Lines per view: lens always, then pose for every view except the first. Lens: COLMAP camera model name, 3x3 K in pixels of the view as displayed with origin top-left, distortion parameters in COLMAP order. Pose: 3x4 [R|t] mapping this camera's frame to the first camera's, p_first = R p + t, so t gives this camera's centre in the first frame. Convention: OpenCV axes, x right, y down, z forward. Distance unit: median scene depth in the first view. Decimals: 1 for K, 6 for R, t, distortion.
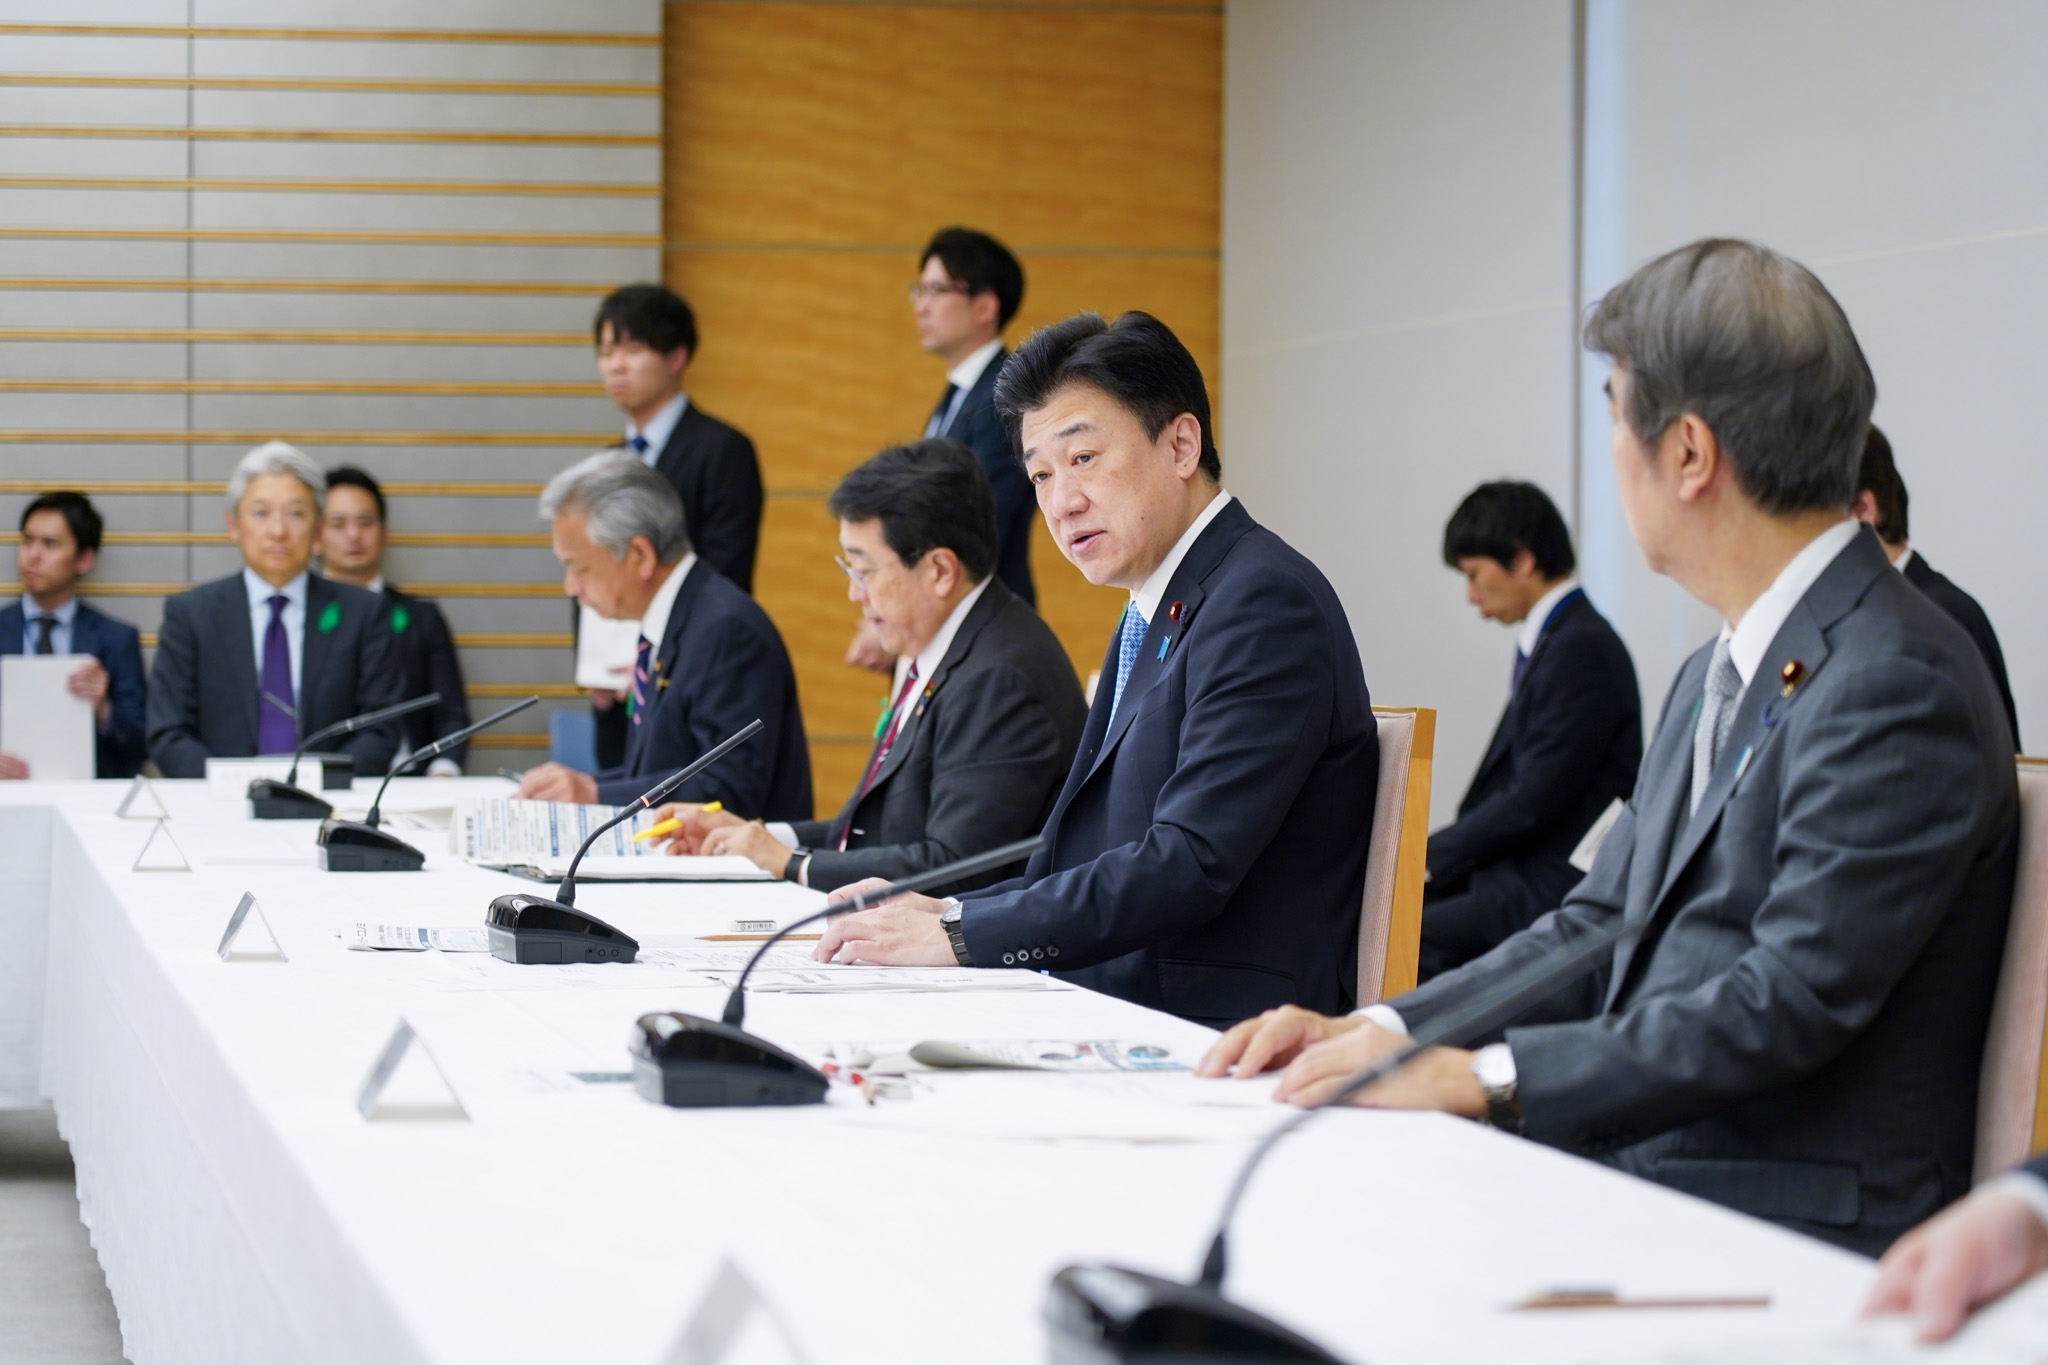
lens RADIAL K [[6187.3, 0, 1024.0], [0, 6187.3, 682.5], [0, 0, 1]] dist [0.172613, 1.144610]
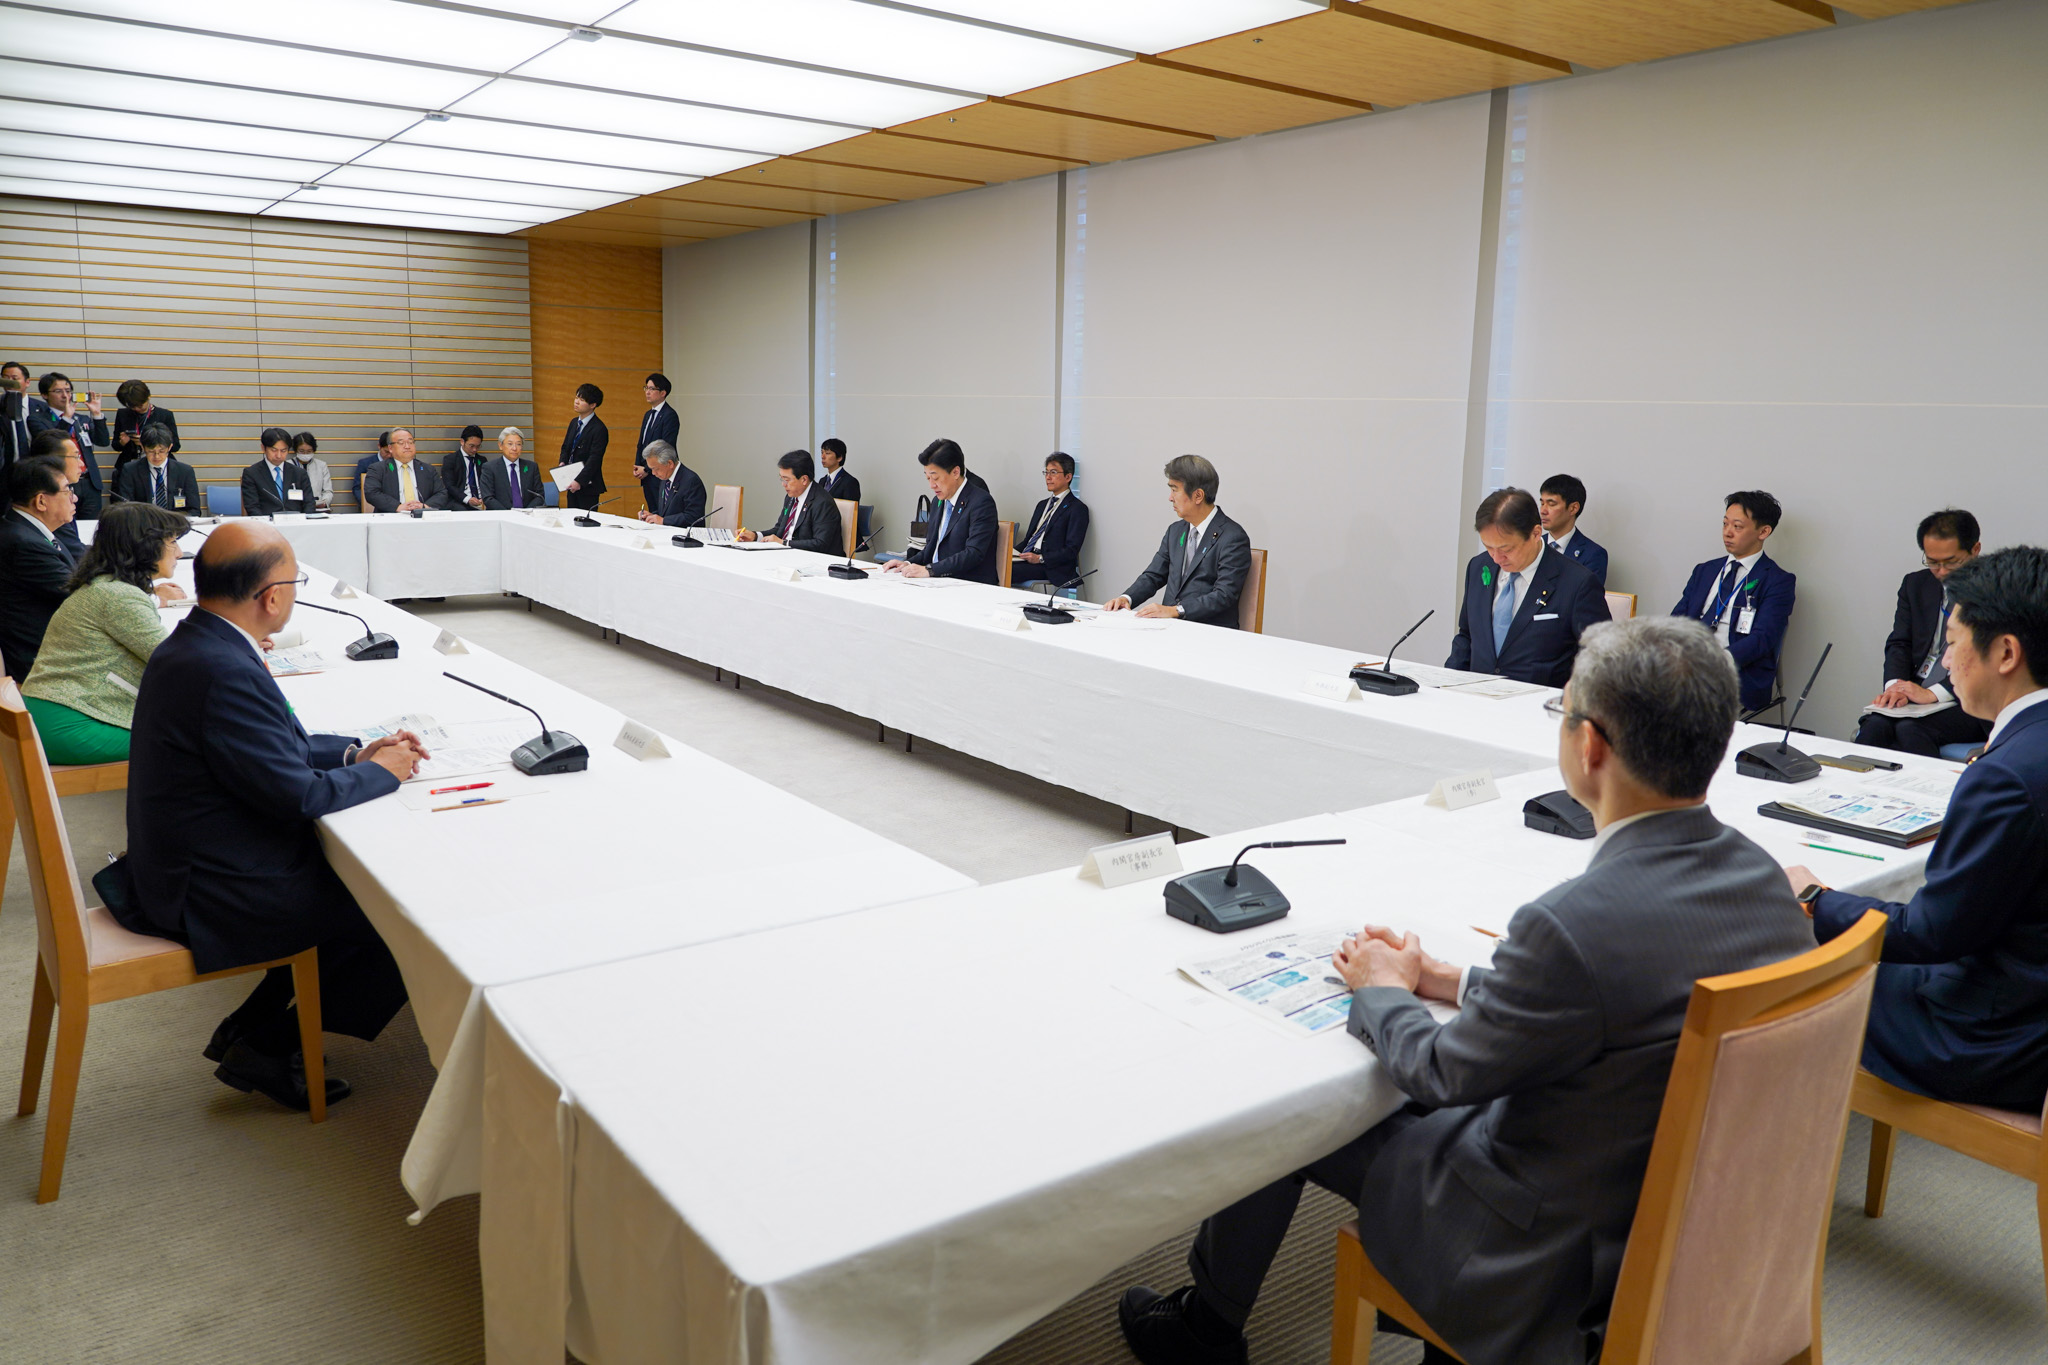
lens RADIAL K [[1478.7, 0, 1024.9], [0, 1478.7, 654.9], [0, 0, 1]] dist [-0.004318, 0.005829]
pose [[0.913208, -0.053204, 0.404006, -0.304178], [-0.005766, 0.989653, 0.143364, -0.044609], [-0.407454, -0.133250, 0.903452, -0.064108]]
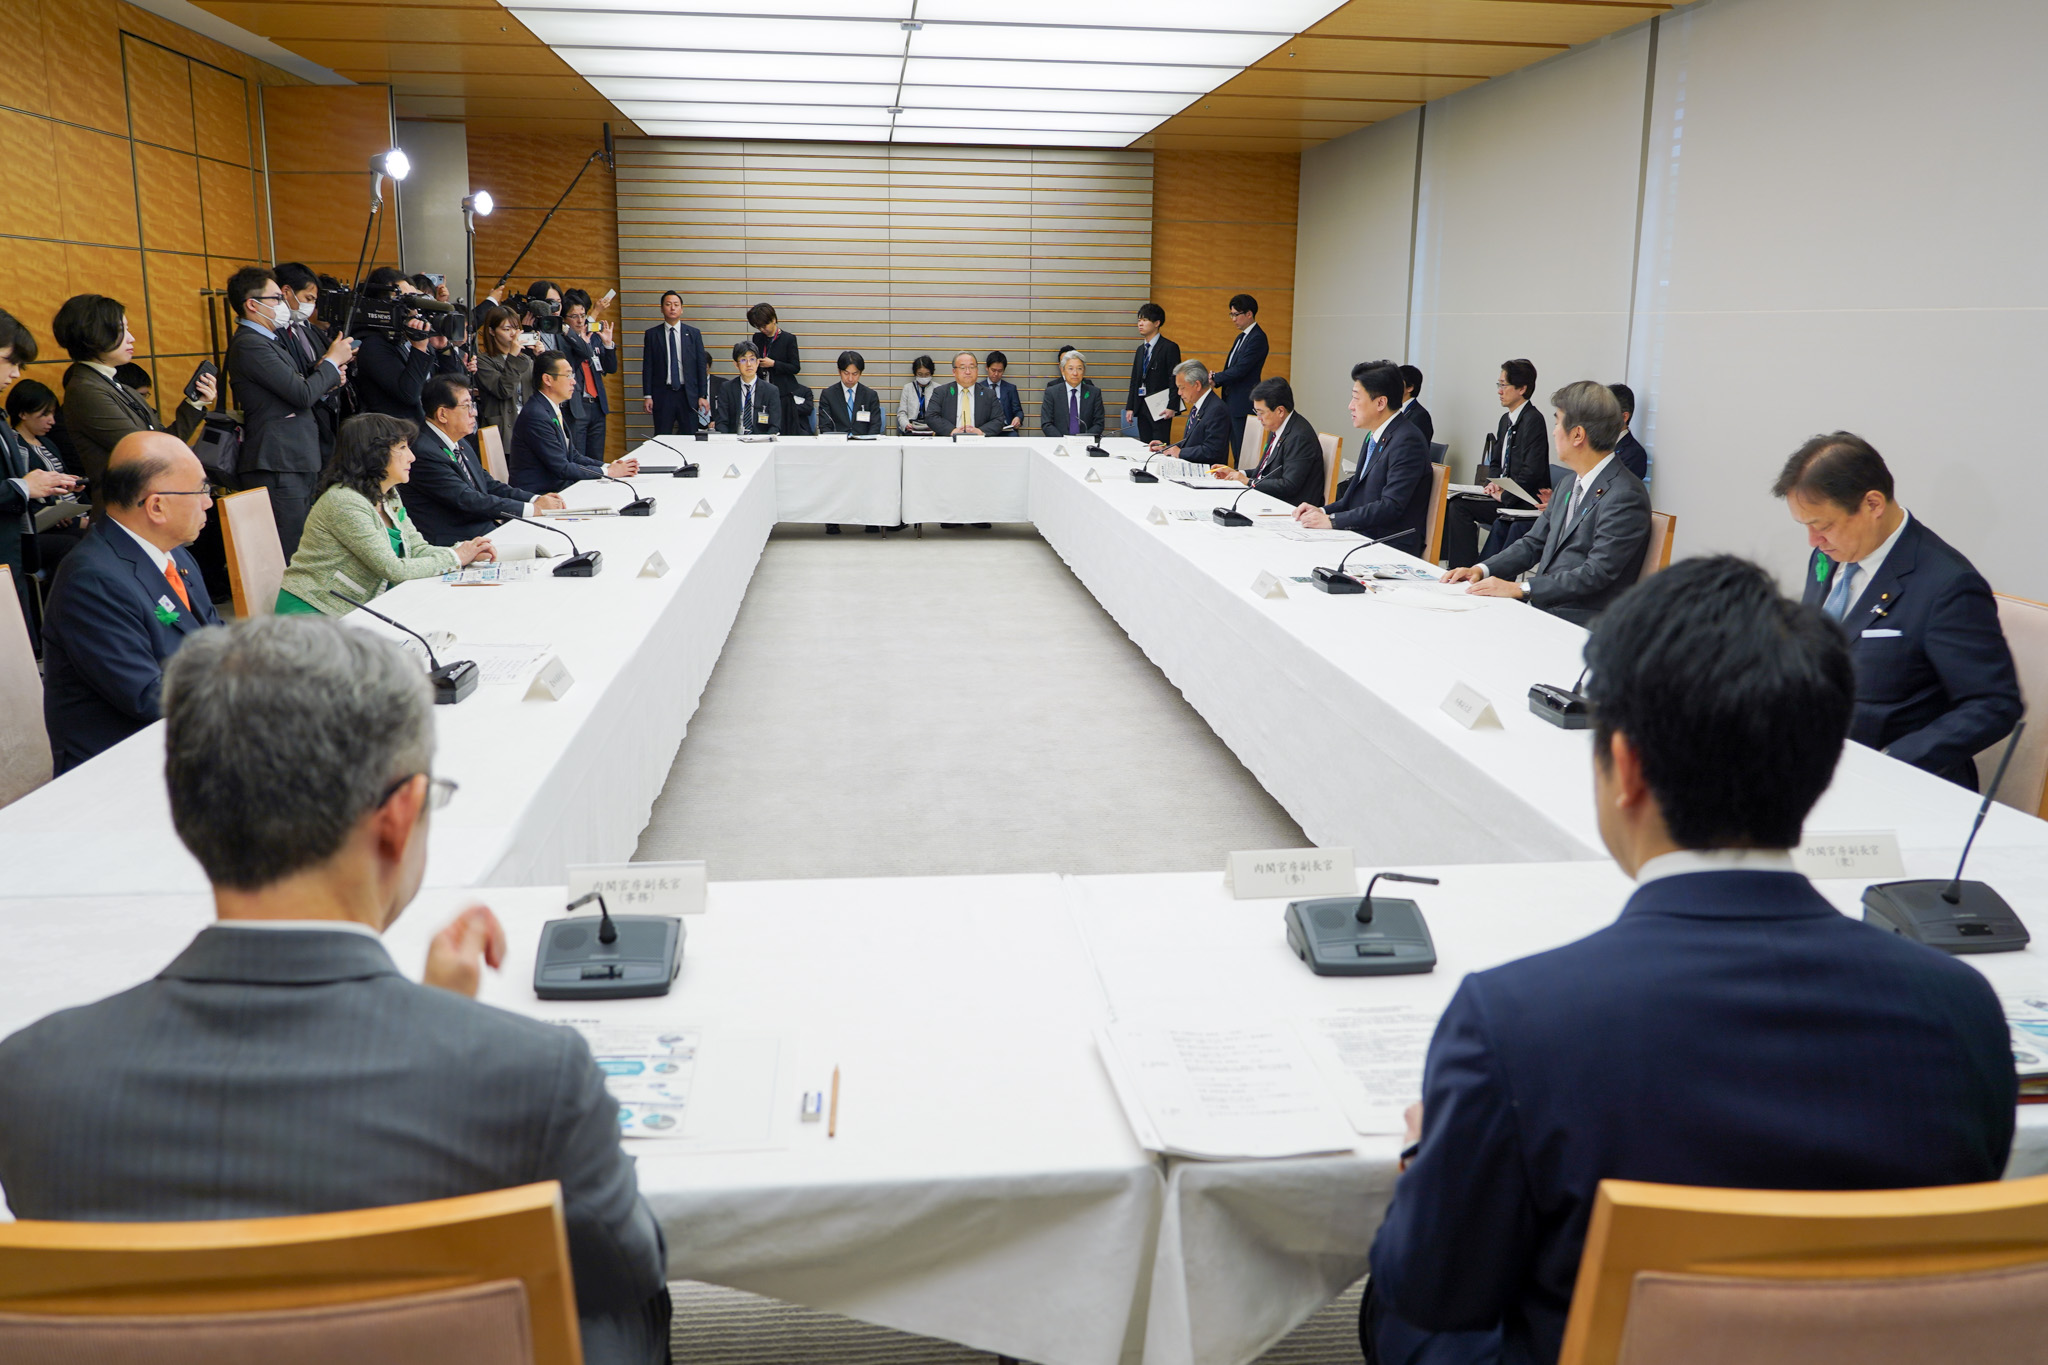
lens RADIAL K [[1593.3, 0, 1024.0], [0, 1593.3, 682.5], [0, 0, 1]] dist [-0.012631, -0.000098]
pose [[0.996330, 0.028410, -0.080741, -0.092049], [-0.011941, 0.980218, 0.197560, -0.044304], [0.084757, -0.195871, 0.976960, -0.050209]]
